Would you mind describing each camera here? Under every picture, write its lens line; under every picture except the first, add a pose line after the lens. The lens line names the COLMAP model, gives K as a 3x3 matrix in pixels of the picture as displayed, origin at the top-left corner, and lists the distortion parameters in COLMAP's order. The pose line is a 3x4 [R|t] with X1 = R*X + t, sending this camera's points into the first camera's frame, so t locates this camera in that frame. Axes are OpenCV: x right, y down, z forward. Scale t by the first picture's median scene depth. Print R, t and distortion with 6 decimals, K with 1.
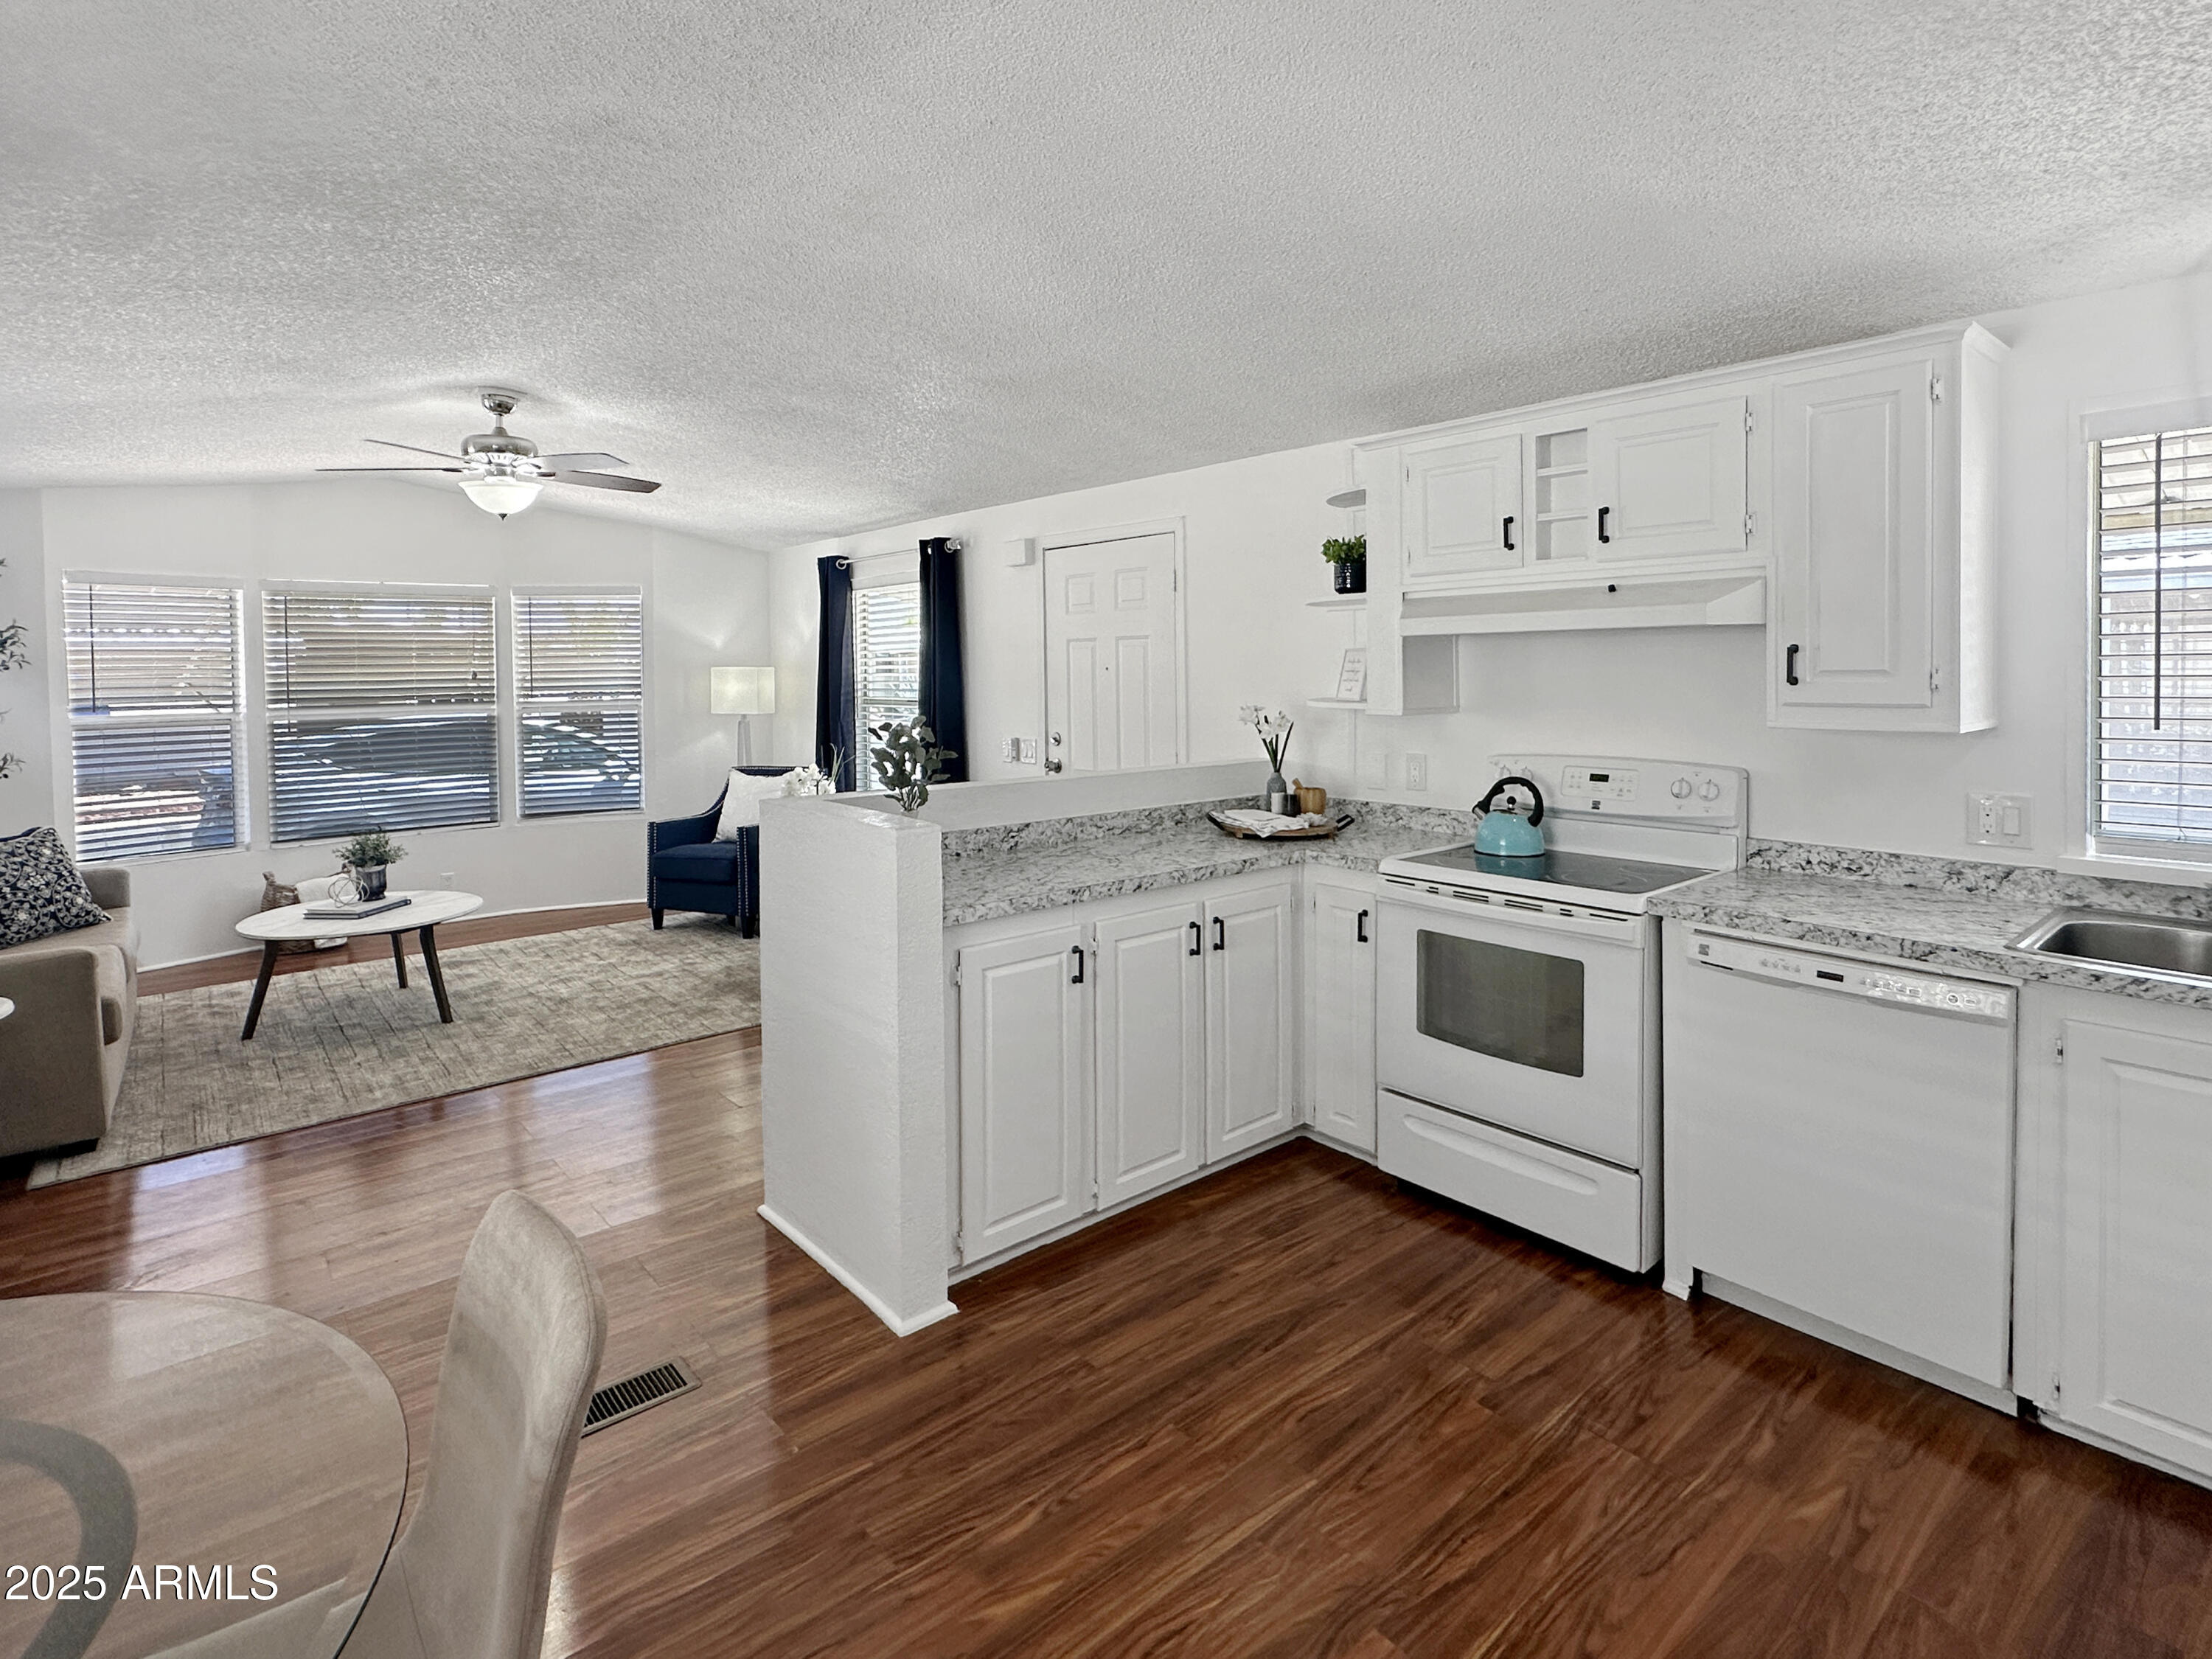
lens RADIAL K [[875.4, 0, 1182.3], [0, 875.4, 639.2], [0, 0, 1]] dist [0.000007, -0.000010]
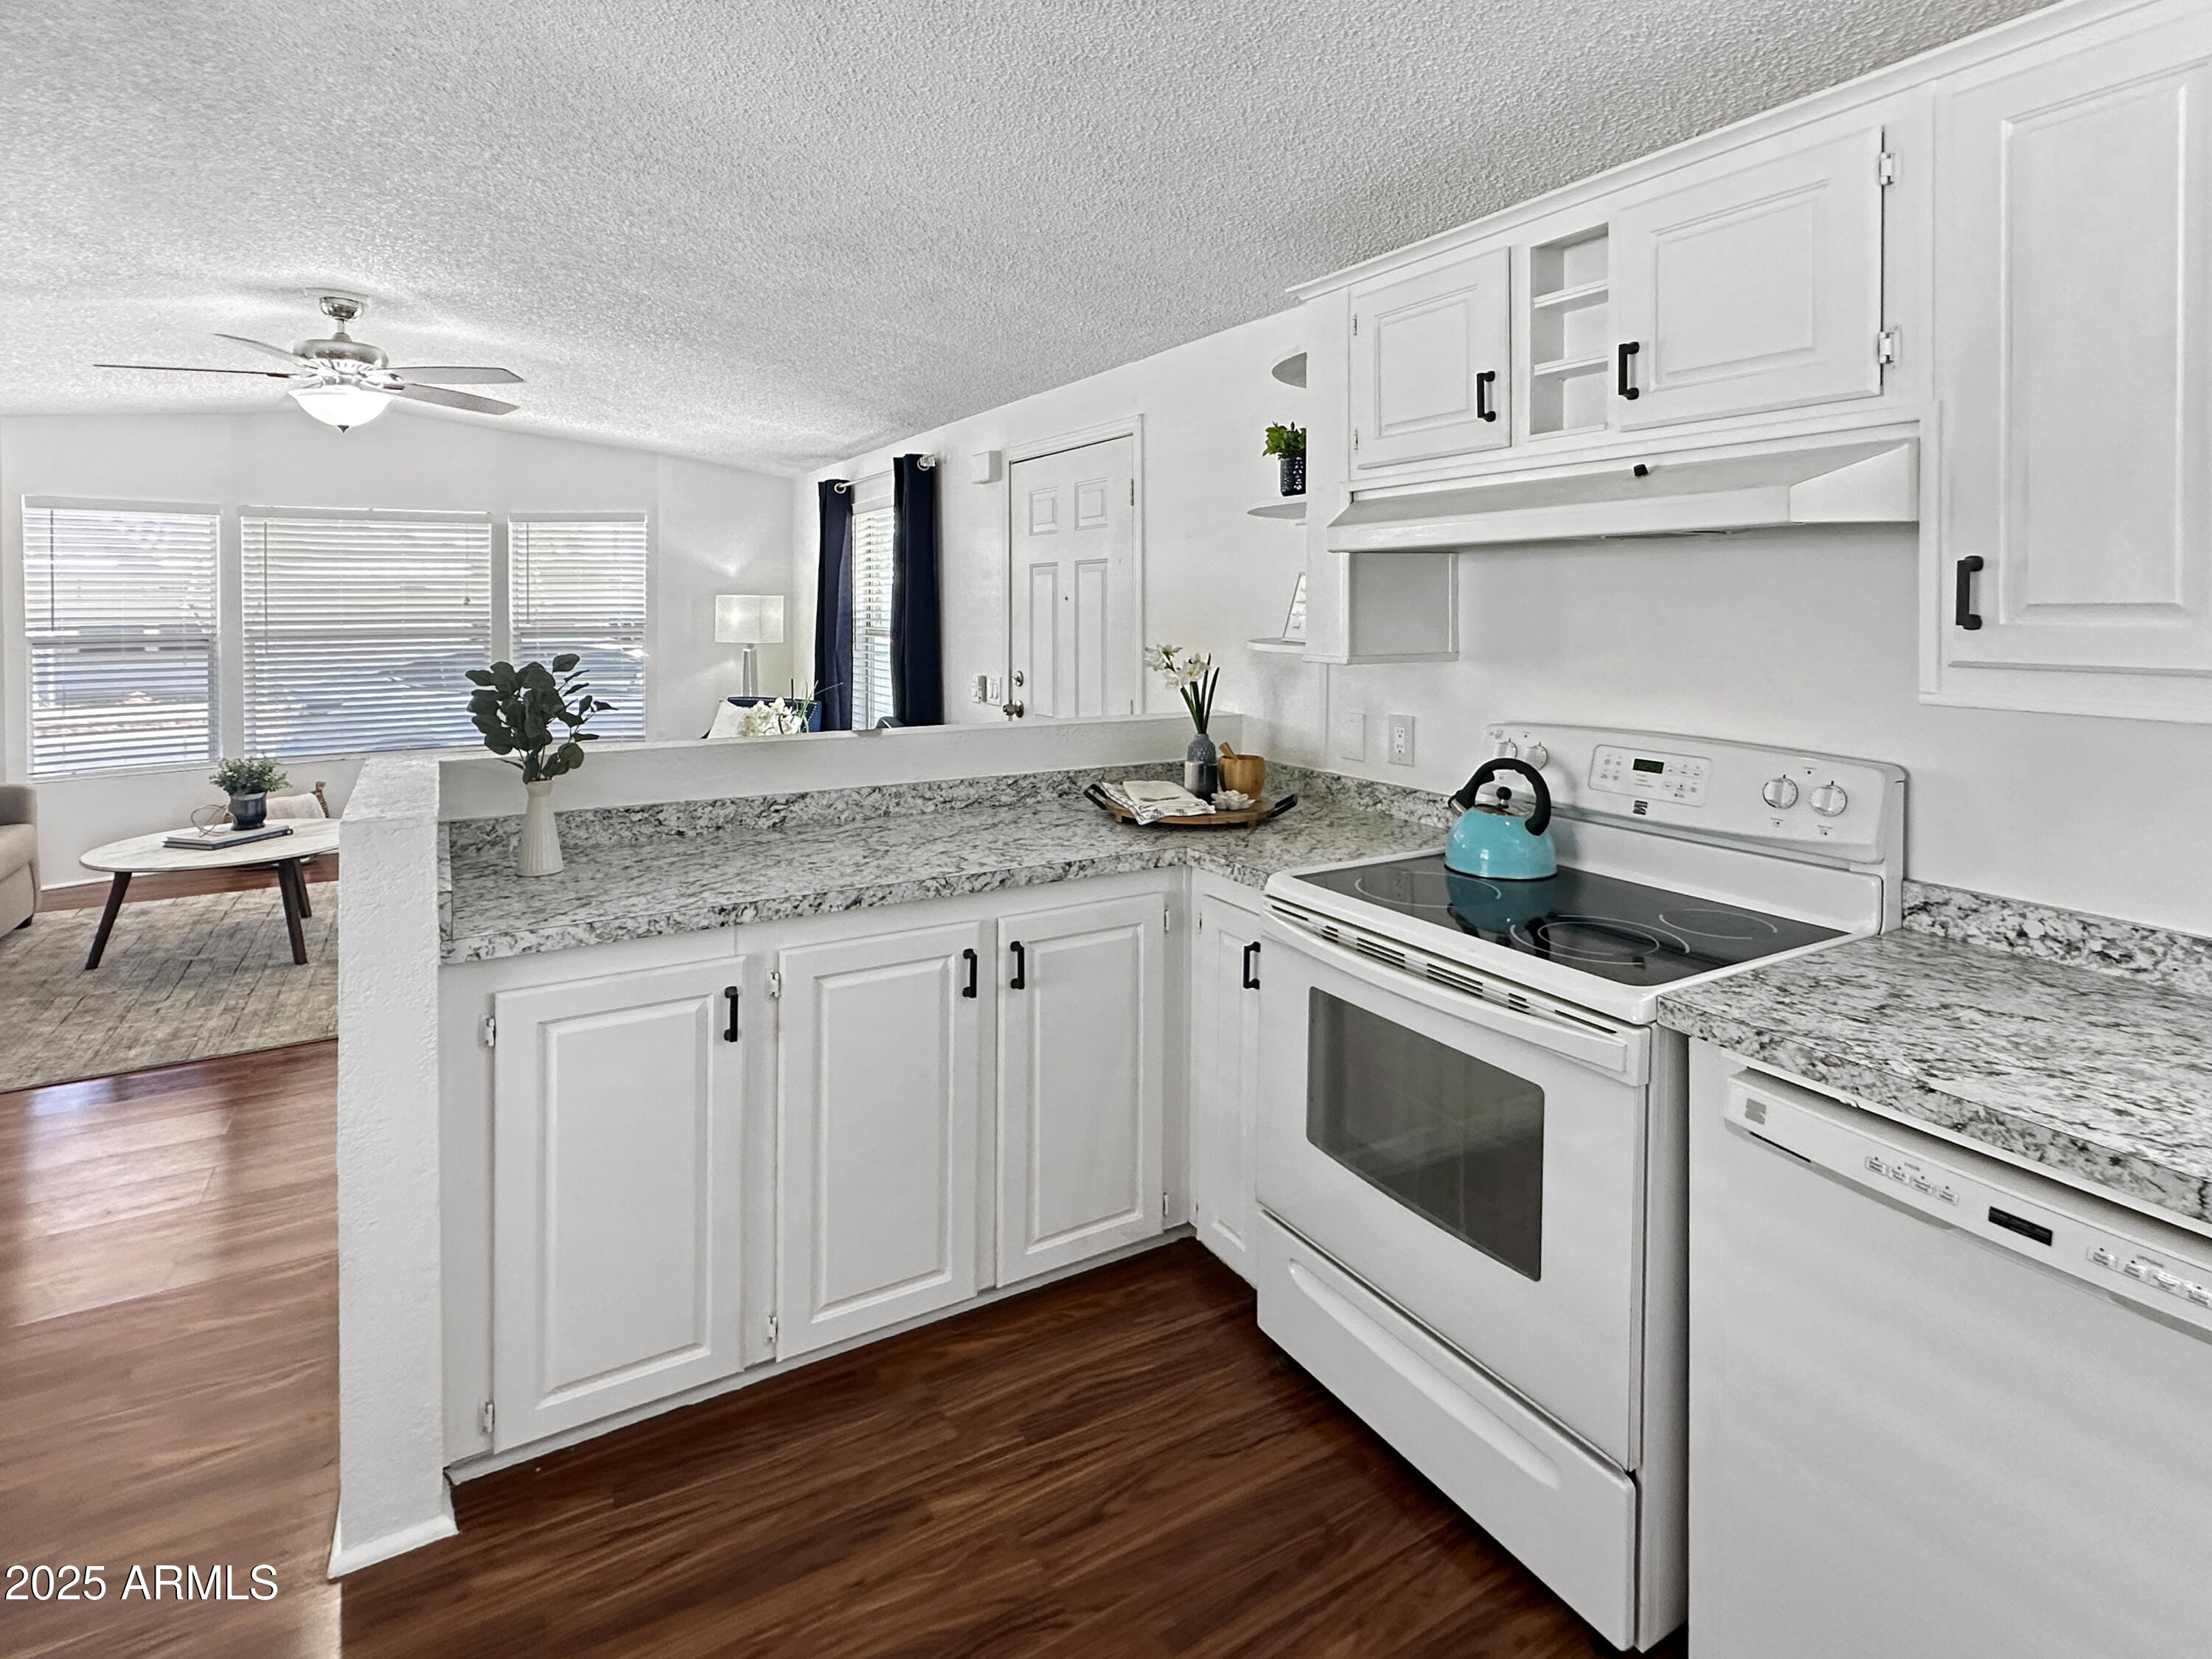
lens RADIAL K [[888.8, 0, 1101.7], [0, 888.8, 577.4], [0, 0, 1]] dist [0.000513, 0.000166]
pose [[0.975002, 0.001811, -0.222191, 0.239620], [-0.000619, 0.999985, 0.005432, 0.014203], [0.222197, -0.005159, 0.974988, 0.276556]]
